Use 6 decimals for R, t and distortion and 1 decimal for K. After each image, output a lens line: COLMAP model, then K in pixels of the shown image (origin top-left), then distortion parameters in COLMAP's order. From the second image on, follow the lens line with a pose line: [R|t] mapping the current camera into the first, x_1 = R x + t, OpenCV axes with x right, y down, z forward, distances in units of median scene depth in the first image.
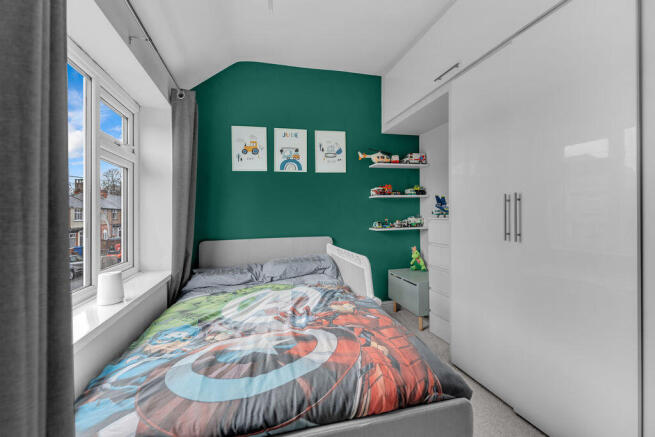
lens RADIAL K [[288.0, 0, 327.5], [0, 288.0, 218.5], [0, 0, 1]] dist [-0.000726, -0.000256]
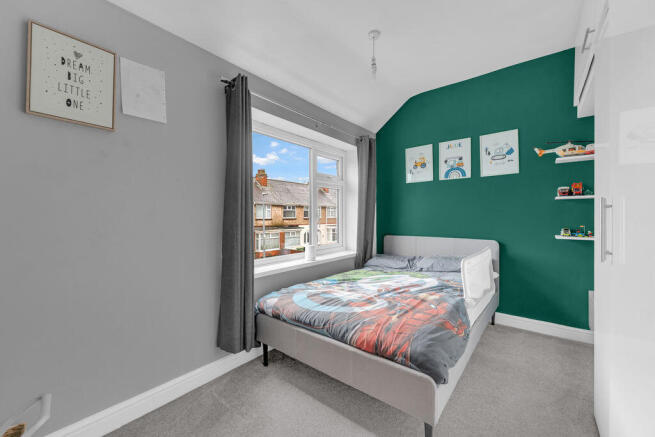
lens RADIAL K [[264.8, 0, 327.6], [0, 264.8, 221.6], [0, 0, 1]] dist [-0.002304, -0.000354]
pose [[0.584691, 0.033731, -0.810554, 0.442666], [-0.019161, 0.999431, 0.027769, -0.017123], [0.811030, -0.000705, 0.585005, 0.005527]]
